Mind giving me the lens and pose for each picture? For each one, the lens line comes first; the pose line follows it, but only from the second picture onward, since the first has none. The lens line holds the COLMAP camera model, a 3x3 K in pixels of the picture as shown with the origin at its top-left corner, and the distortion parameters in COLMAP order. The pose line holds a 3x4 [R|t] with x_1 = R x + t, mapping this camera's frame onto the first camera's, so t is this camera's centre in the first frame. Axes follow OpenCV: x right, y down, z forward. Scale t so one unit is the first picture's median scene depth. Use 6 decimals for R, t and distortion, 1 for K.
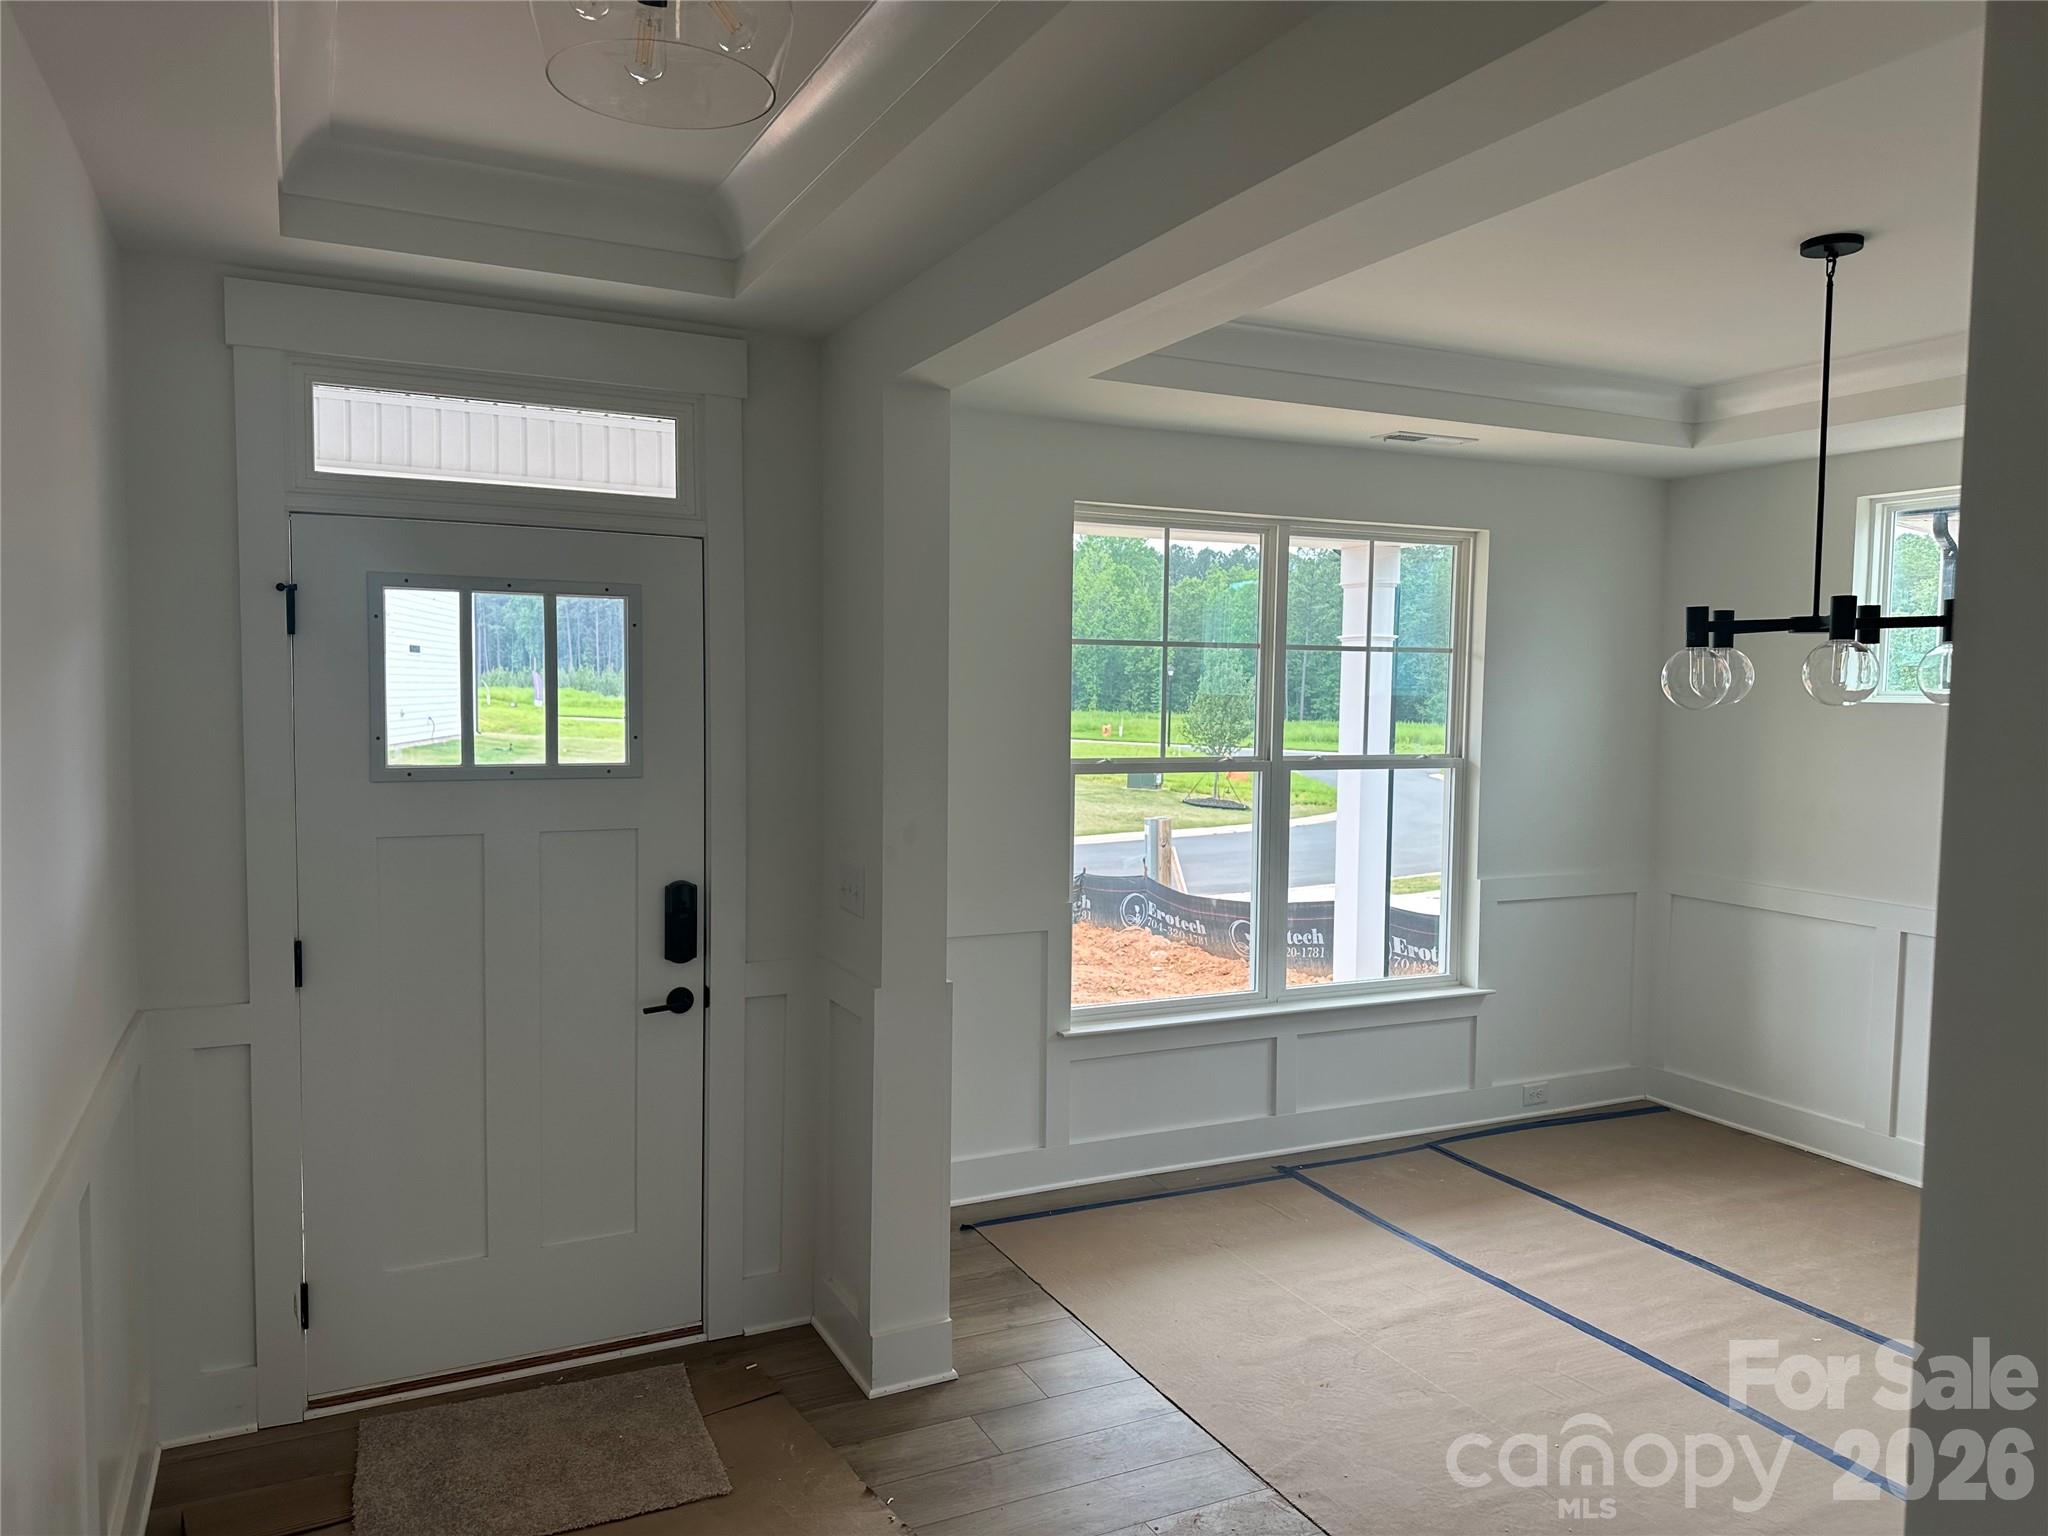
lens RADIAL K [[1427.8, 0, 1016.5], [0, 1427.8, 780.3], [0, 0, 1]] dist [0.078512, -0.085853]
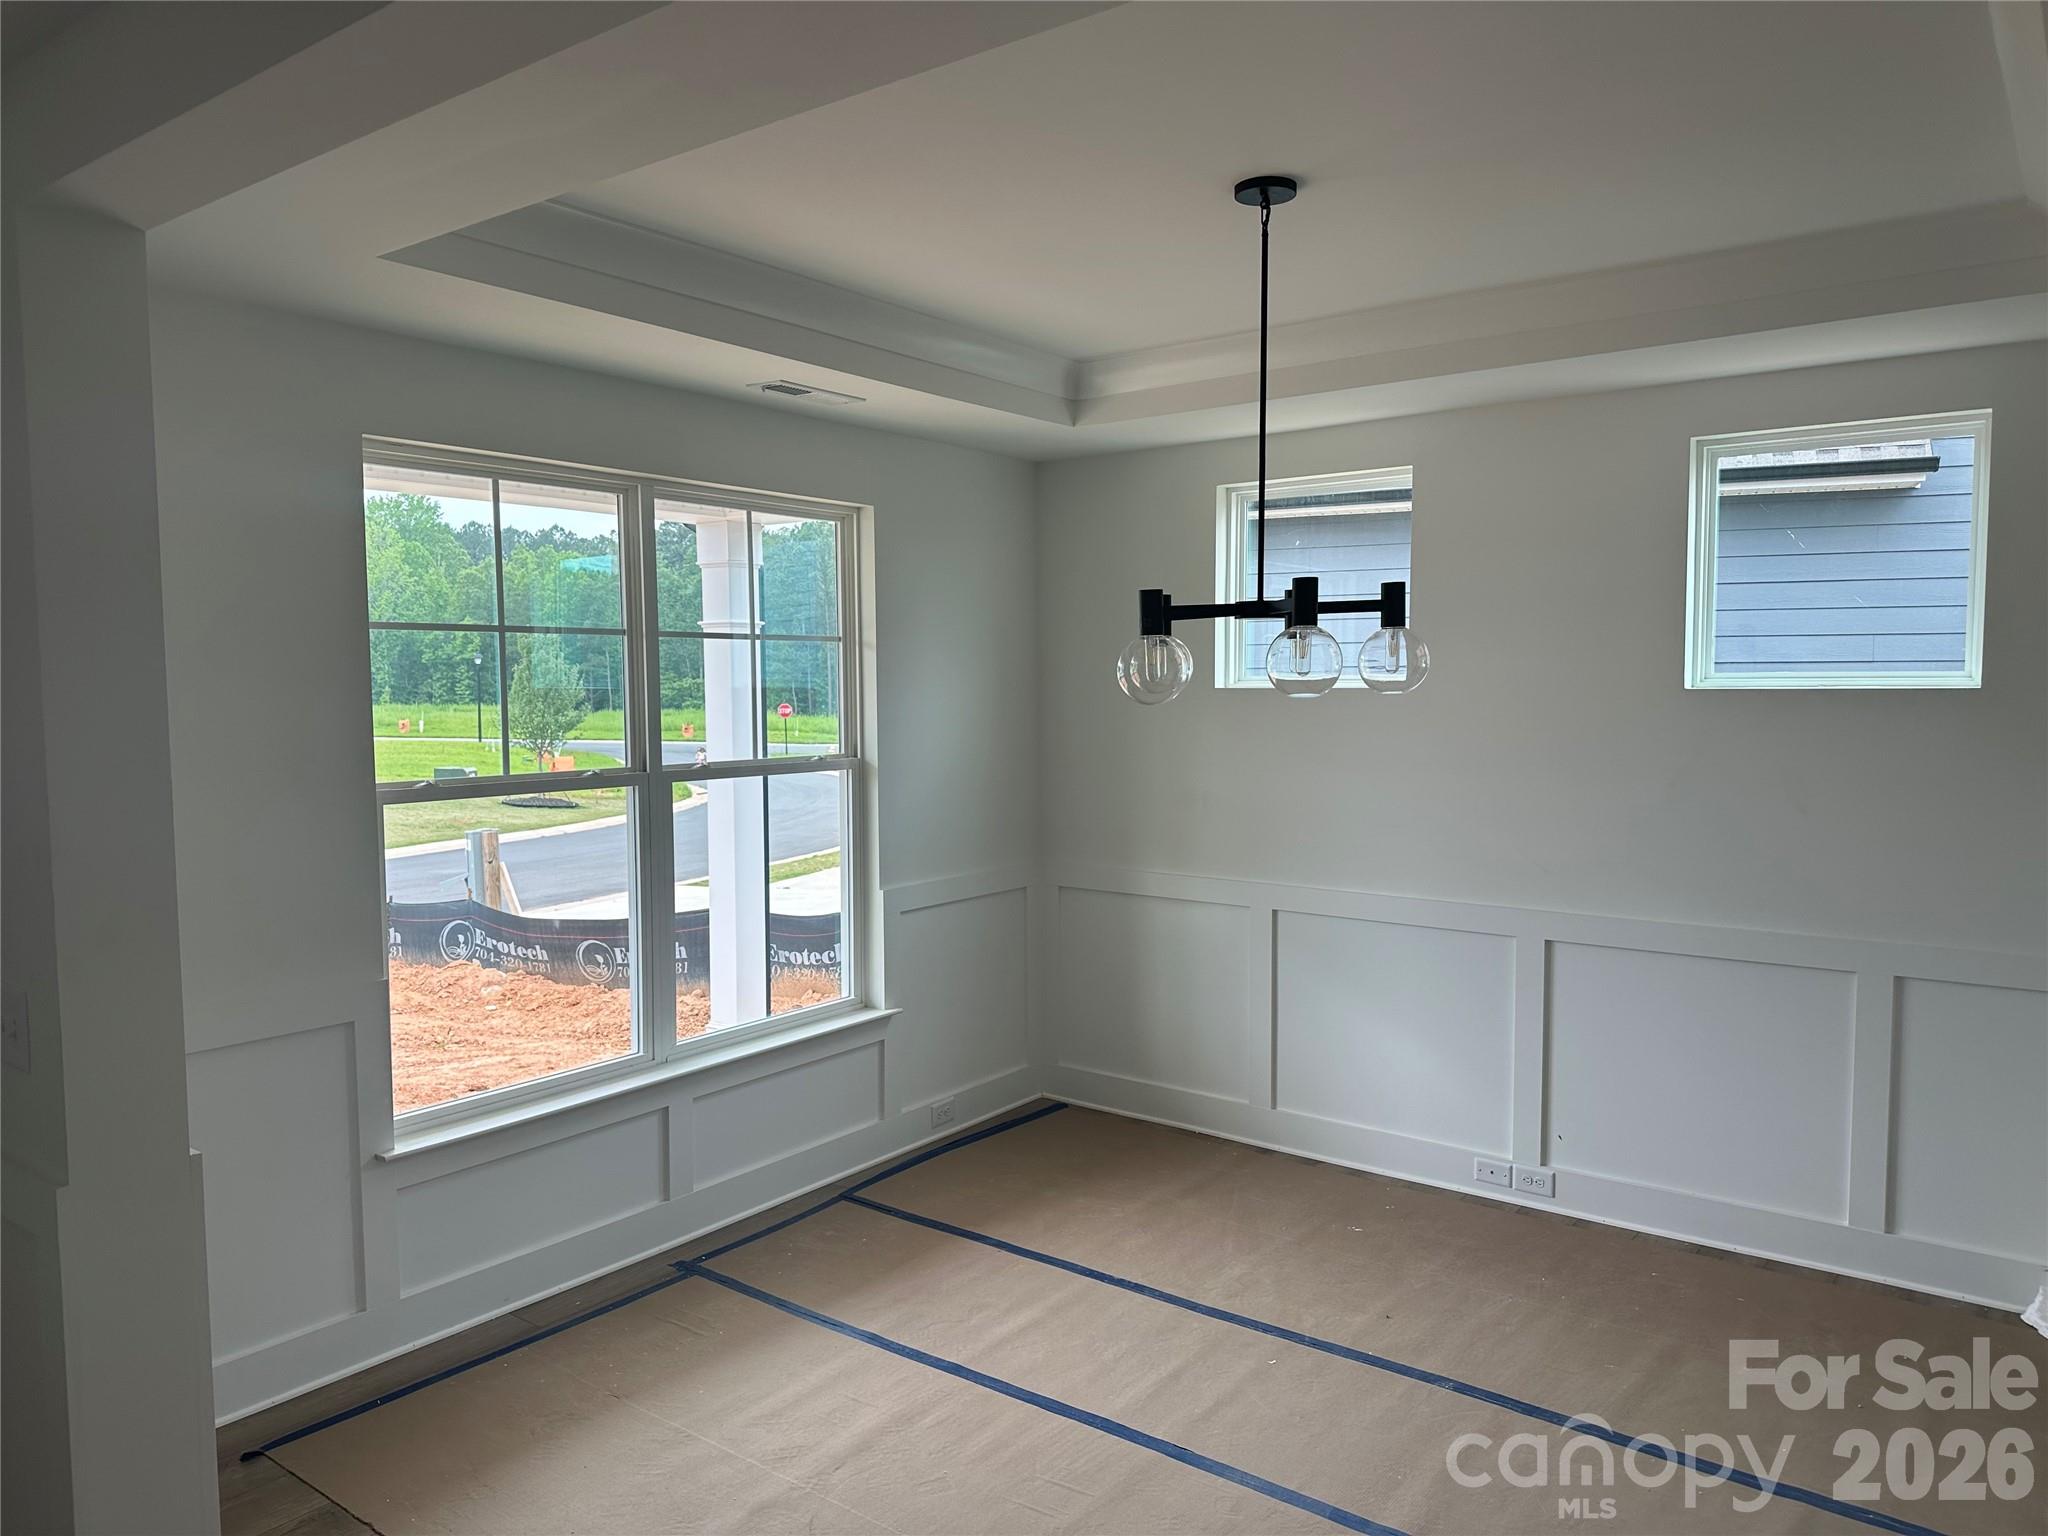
lens RADIAL K [[1427.8, 0, 1026.3], [0, 1427.8, 771.3], [0, 0, 1]] dist [0.078512, -0.085853]
pose [[0.890799, -0.049556, 0.451686, -0.000146], [0.047869, 0.998738, 0.015170, -0.017927], [-0.451868, 0.008108, 0.892048, 0.178043]]
